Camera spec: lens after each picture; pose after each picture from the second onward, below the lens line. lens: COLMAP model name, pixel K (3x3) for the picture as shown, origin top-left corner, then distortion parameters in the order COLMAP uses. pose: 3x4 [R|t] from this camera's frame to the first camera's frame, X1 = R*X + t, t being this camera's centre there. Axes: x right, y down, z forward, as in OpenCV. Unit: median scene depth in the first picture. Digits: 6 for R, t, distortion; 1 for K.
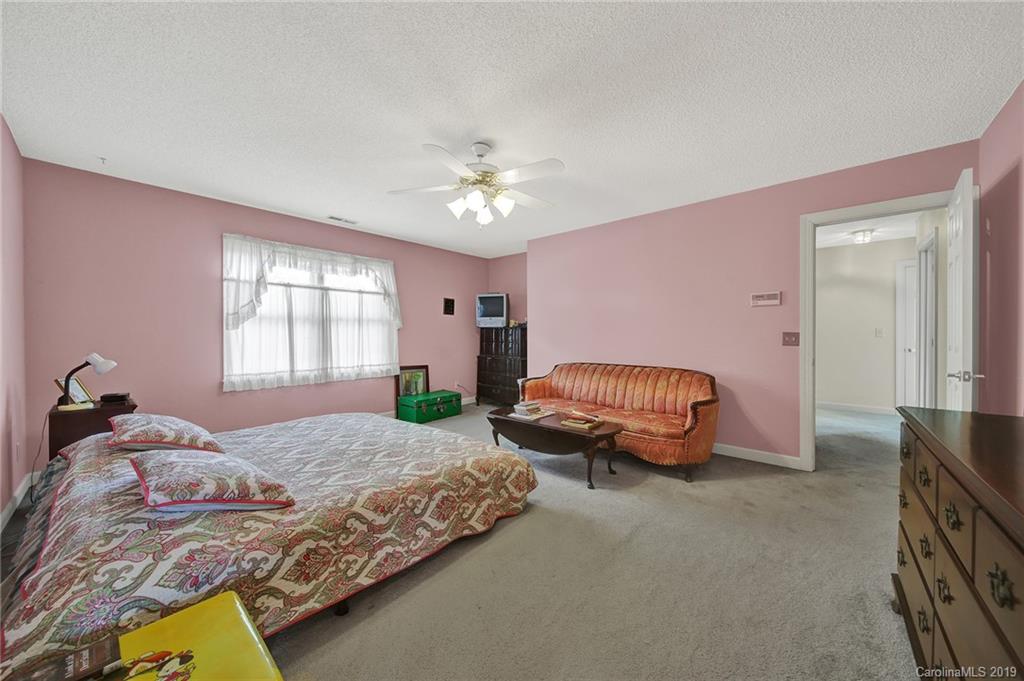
lens RADIAL K [[364.8, 0, 512.2], [0, 364.8, 338.0], [0, 0, 1]] dist [-0.001156, -0.000198]
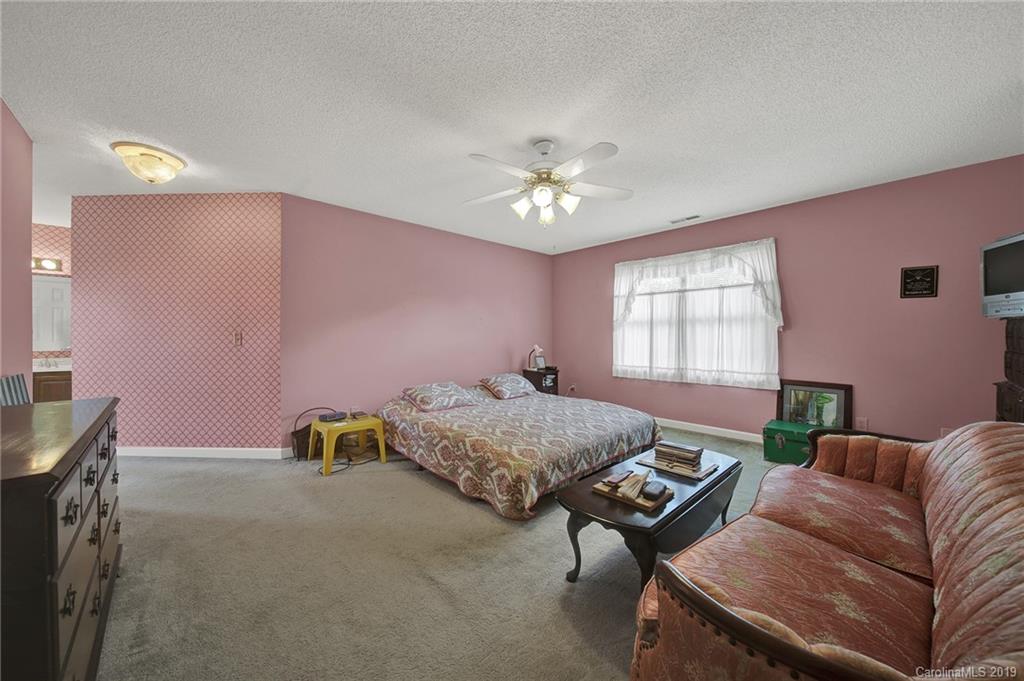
lens RADIAL K [[364.8, 0, 512.2], [0, 364.8, 338.0], [0, 0, 1]] dist [-0.001156, -0.000198]
pose [[-0.101961, 0.002246, -0.994786, 0.559256], [-0.010263, 0.999942, 0.003309, -0.001088], [0.994735, 0.010547, -0.101932, 0.632520]]
